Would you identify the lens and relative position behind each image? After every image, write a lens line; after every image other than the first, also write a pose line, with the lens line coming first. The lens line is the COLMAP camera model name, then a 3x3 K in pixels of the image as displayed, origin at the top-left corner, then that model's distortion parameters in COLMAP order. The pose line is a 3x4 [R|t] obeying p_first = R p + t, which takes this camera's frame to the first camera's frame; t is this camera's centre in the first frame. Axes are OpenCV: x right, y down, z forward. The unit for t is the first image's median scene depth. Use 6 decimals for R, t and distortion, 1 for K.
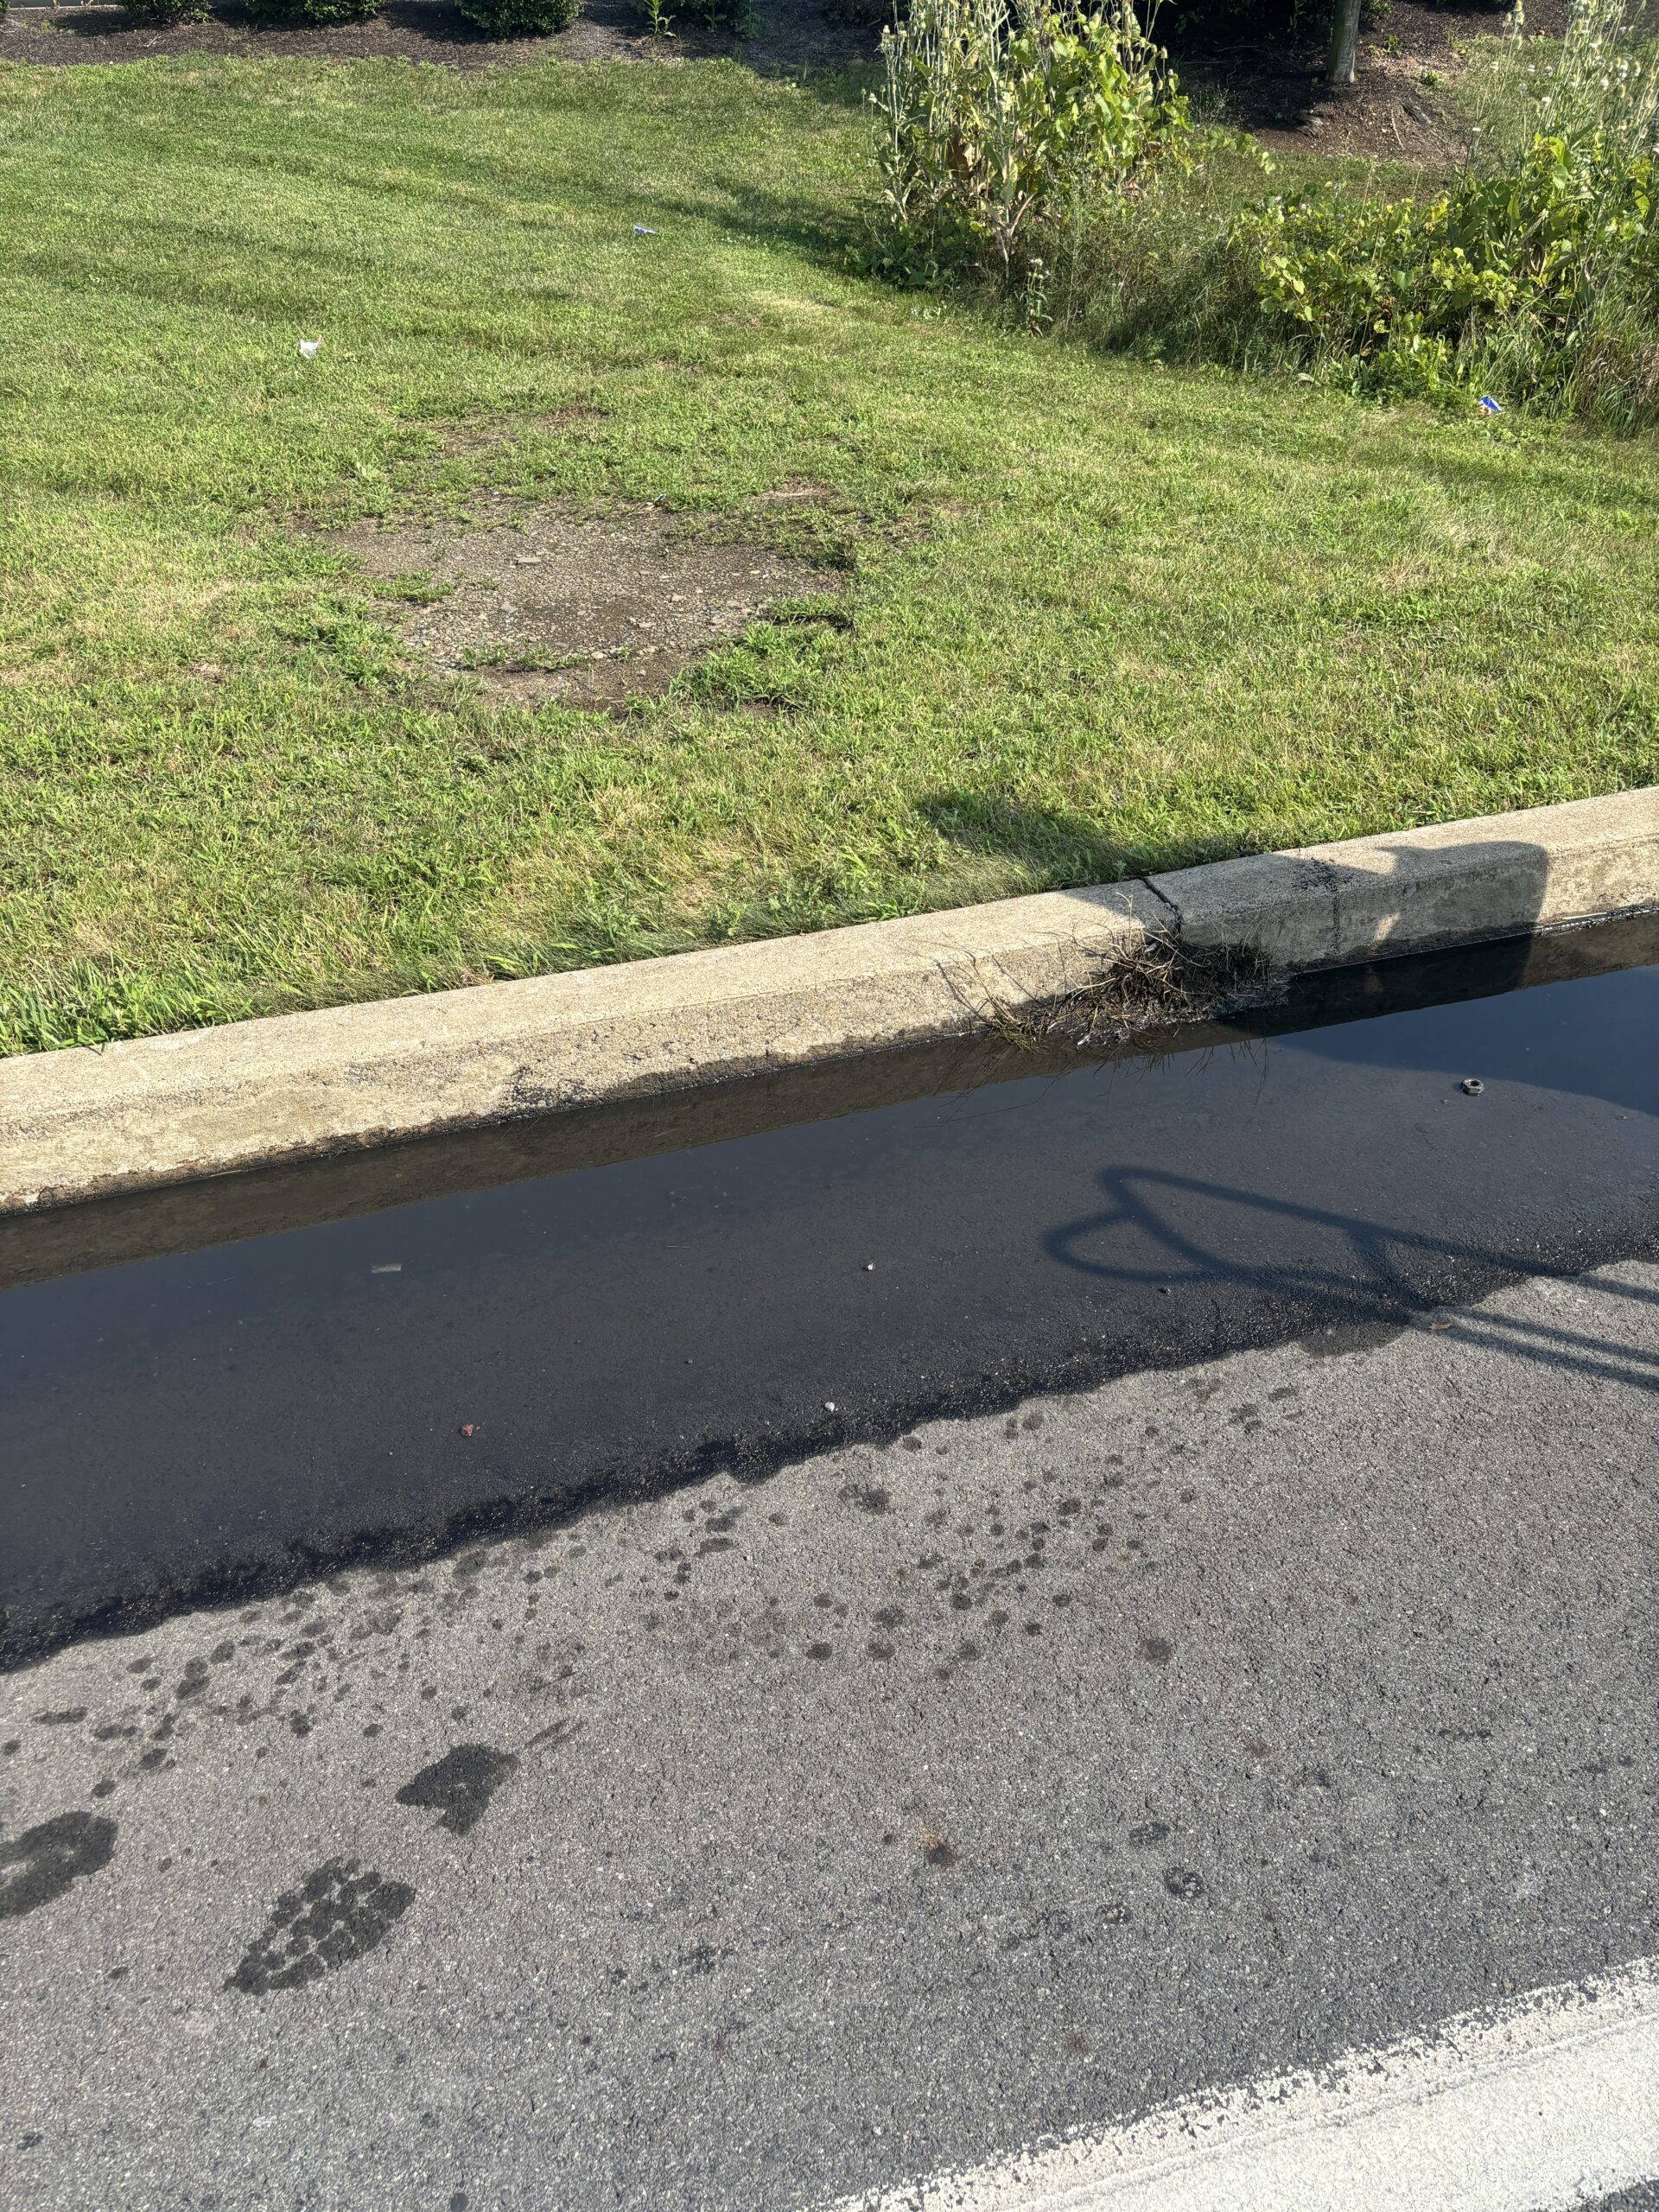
lens RADIAL K [[1673.3, 0, 823.3], [0, 1673.3, 1090.3], [0, 0, 1]] dist [0.045016, -0.045072]
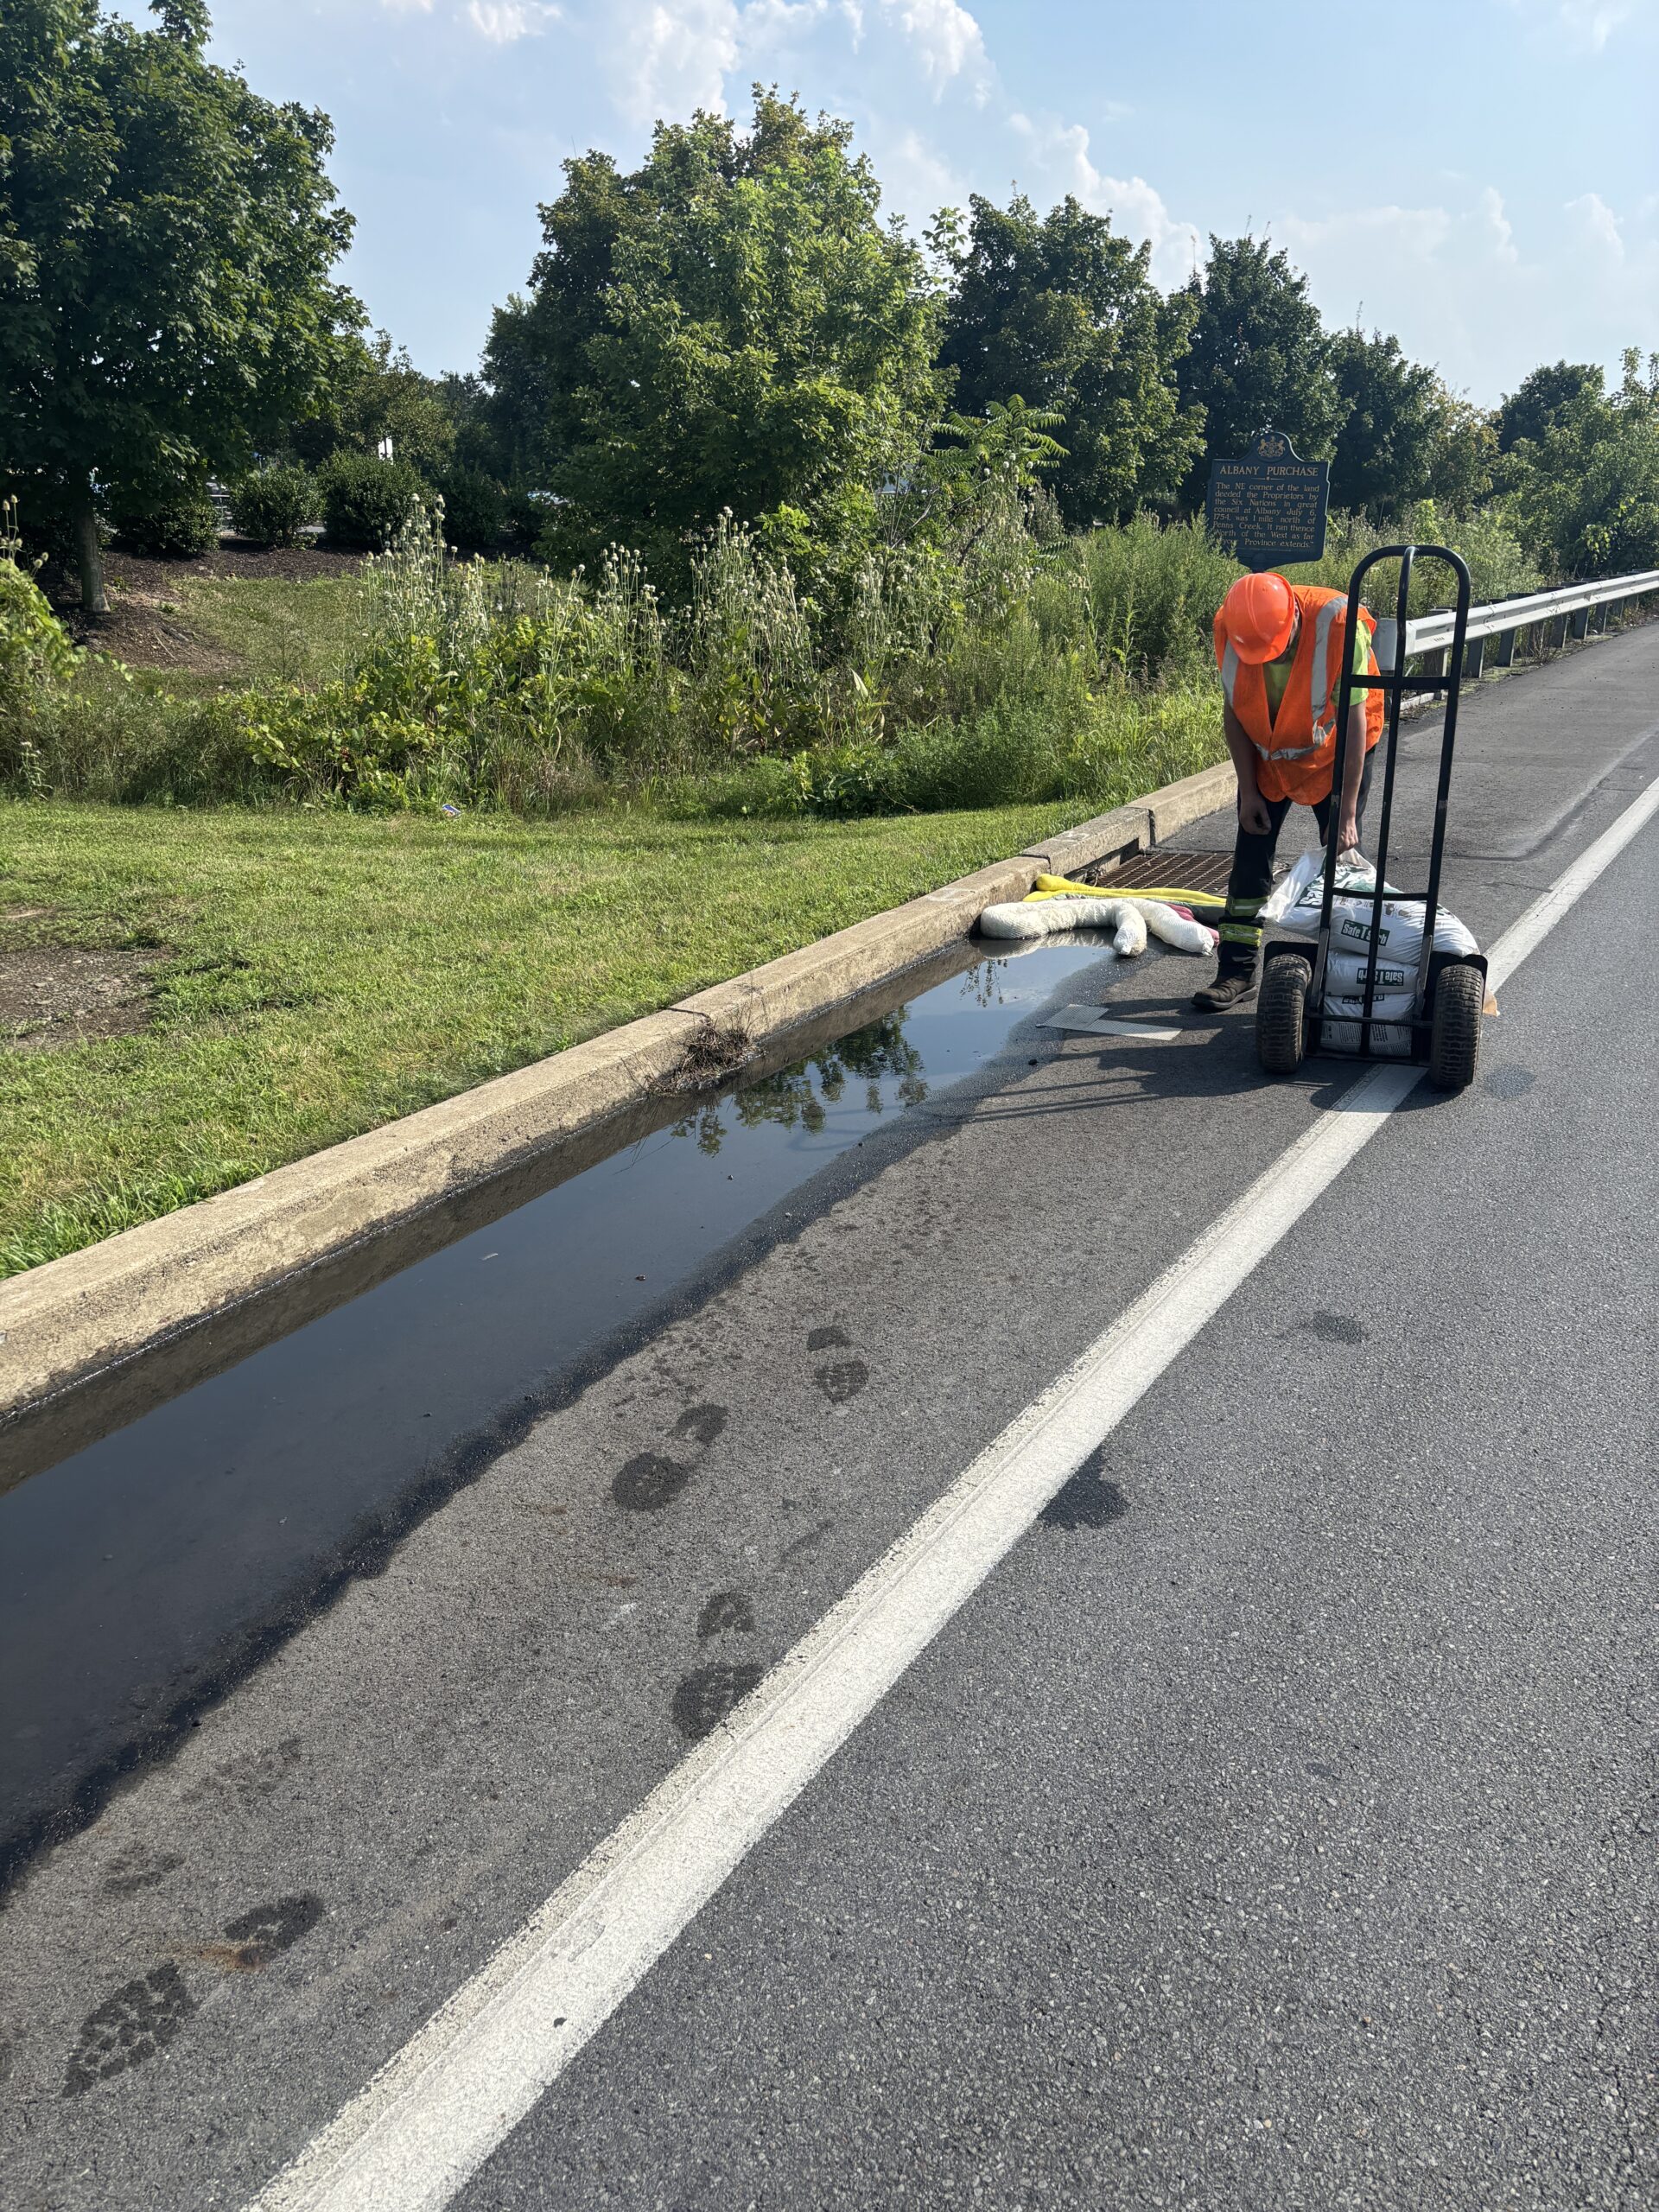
lens RADIAL K [[1673.3, 0, 796.1], [0, 1673.3, 1079.3], [0, 0, 1]] dist [0.045016, -0.045072]
pose [[0.736438, -0.196832, 0.647238, -0.867820], [0.361897, 0.922955, -0.131091, 0.220771], [-0.571568, 0.330774, 0.750932, -0.339248]]
